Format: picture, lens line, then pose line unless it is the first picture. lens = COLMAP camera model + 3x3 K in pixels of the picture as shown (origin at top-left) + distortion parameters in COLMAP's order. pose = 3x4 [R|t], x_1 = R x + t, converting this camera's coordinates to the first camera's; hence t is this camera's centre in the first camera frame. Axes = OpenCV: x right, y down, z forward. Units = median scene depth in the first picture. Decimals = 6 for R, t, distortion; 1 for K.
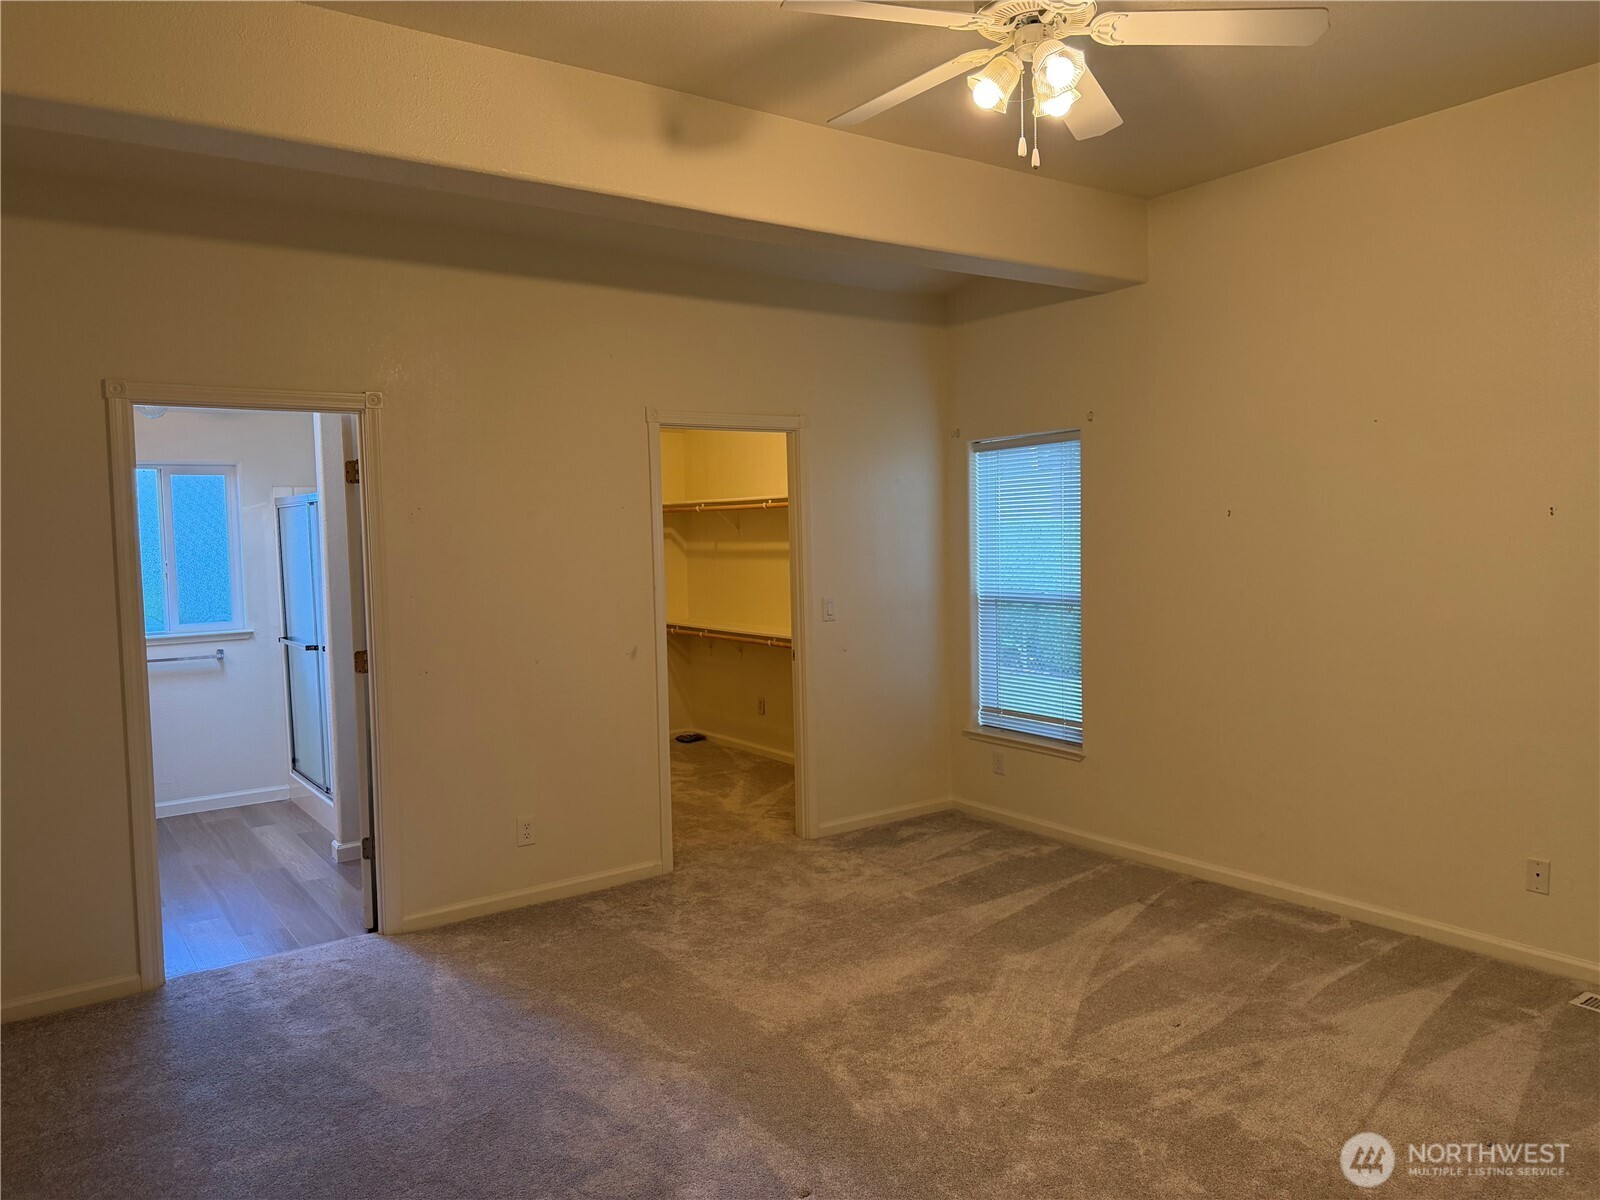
lens RADIAL K [[1131.7, 0, 799.1], [0, 1131.7, 592.2], [0, 0, 1]] dist [0.040082, -0.042285]
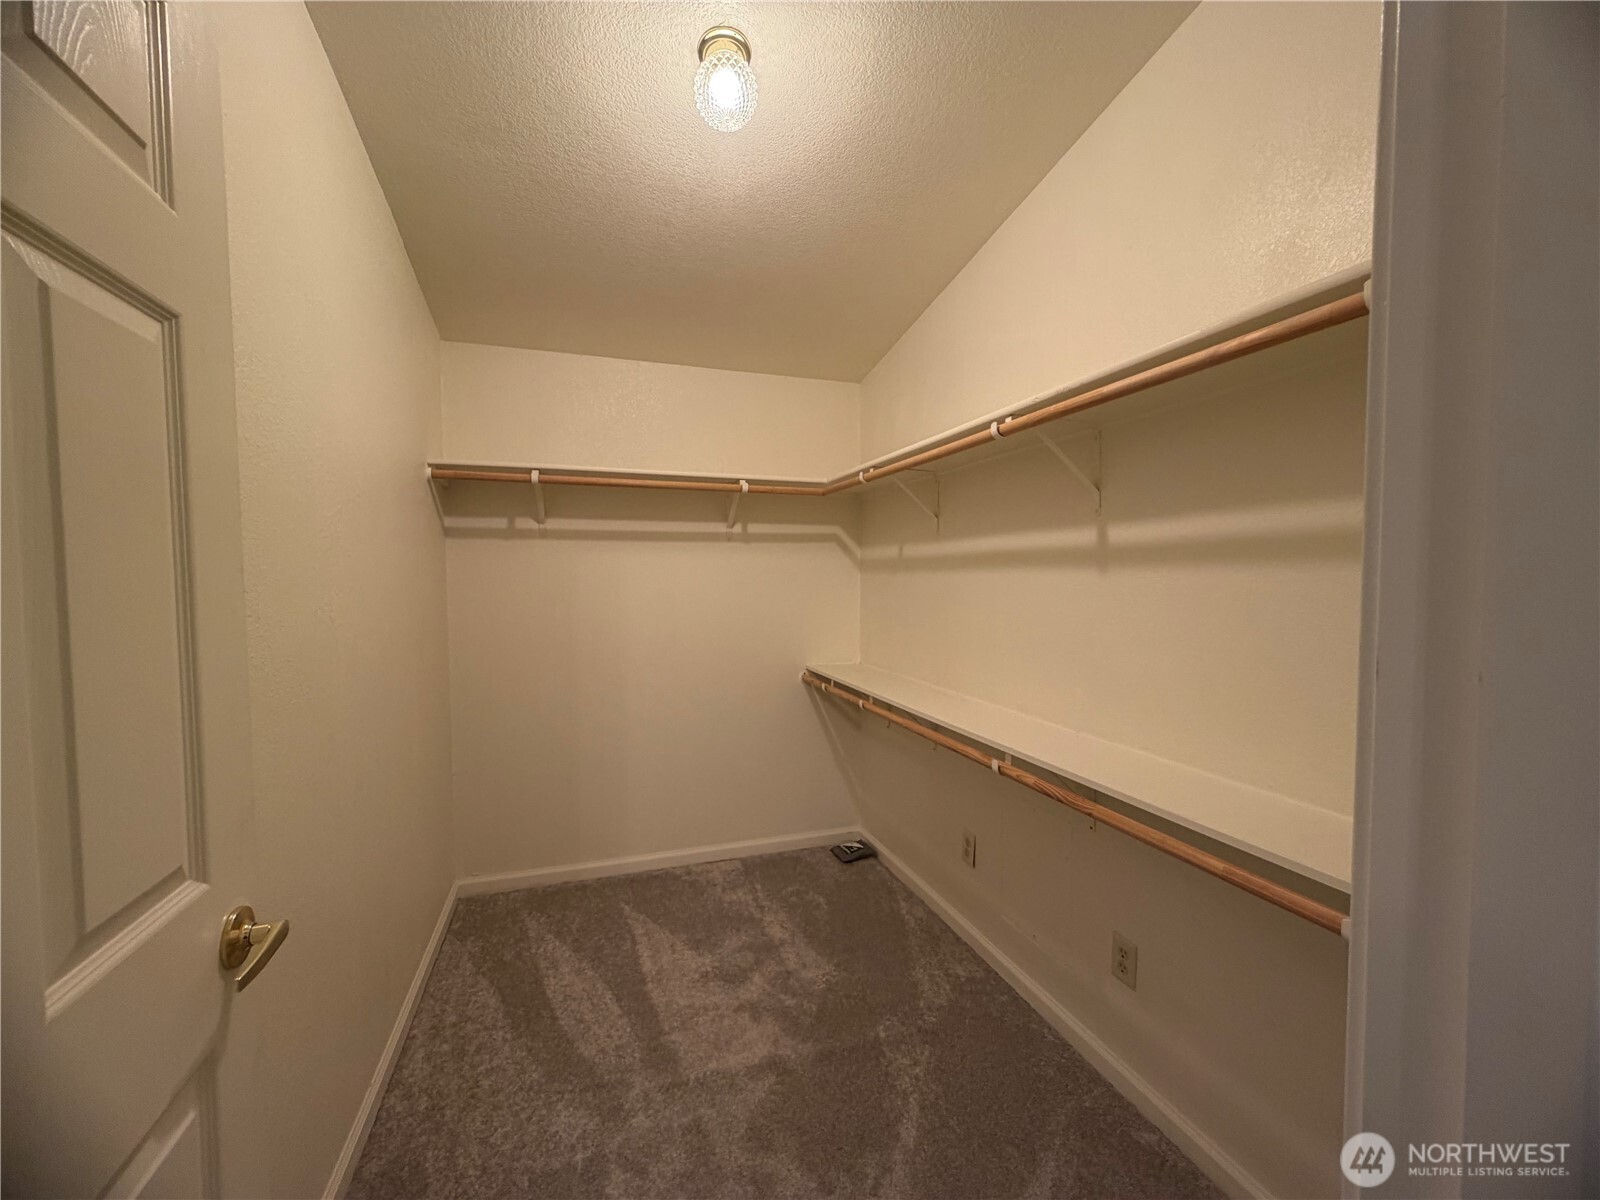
lens RADIAL K [[639.0, 0, 798.0], [0, 639.0, 602.0], [0, 0, 1]] dist [-0.000390, 0.000656]
pose [[0.954097, 0.032771, -0.297700, -0.023171], [-0.039882, 0.999045, -0.017844, -0.005453], [0.296831, 0.028898, 0.954493, 0.646439]]
